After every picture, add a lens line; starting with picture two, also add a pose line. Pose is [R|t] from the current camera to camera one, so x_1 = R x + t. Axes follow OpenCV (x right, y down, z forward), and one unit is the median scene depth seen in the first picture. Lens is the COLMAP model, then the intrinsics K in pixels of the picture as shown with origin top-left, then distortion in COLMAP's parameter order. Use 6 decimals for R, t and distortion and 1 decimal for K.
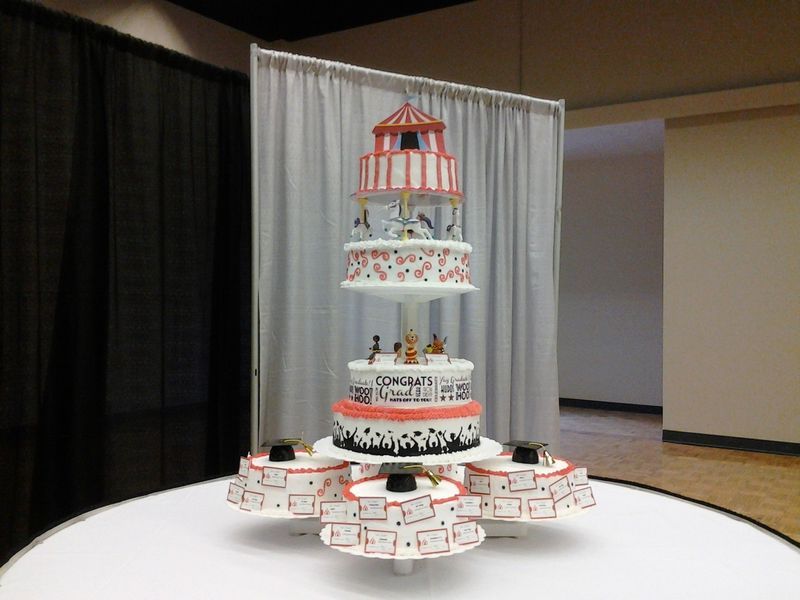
lens RADIAL K [[777.2, 0, 410.6], [0, 777.2, 305.2], [0, 0, 1]] dist [-0.009285, -0.000282]
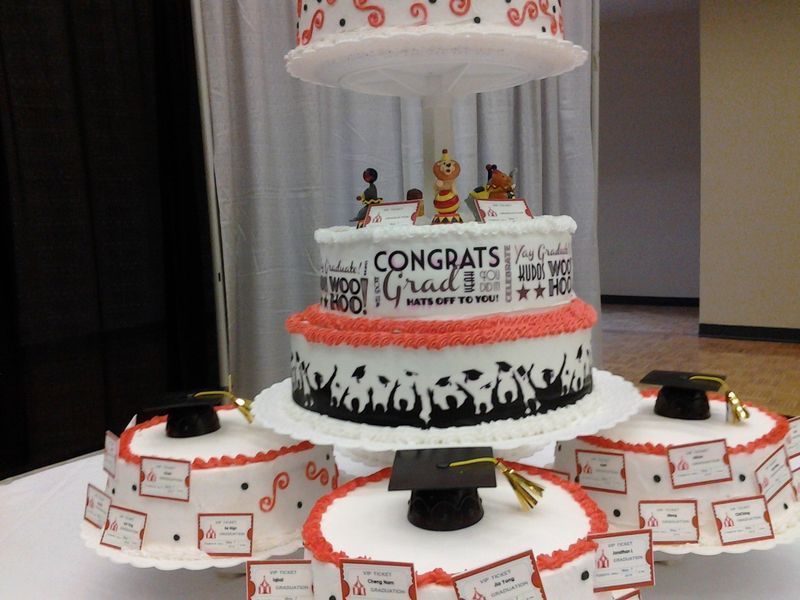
lens RADIAL K [[740.1, 0, 431.0], [0, 740.1, 290.2], [0, 0, 1]] dist [0.083316, -0.175394]
pose [[0.998555, -0.045551, 0.028509, -0.023448], [0.042369, 0.993705, 0.103706, 0.069357], [-0.033053, -0.102348, 0.994199, 0.562885]]
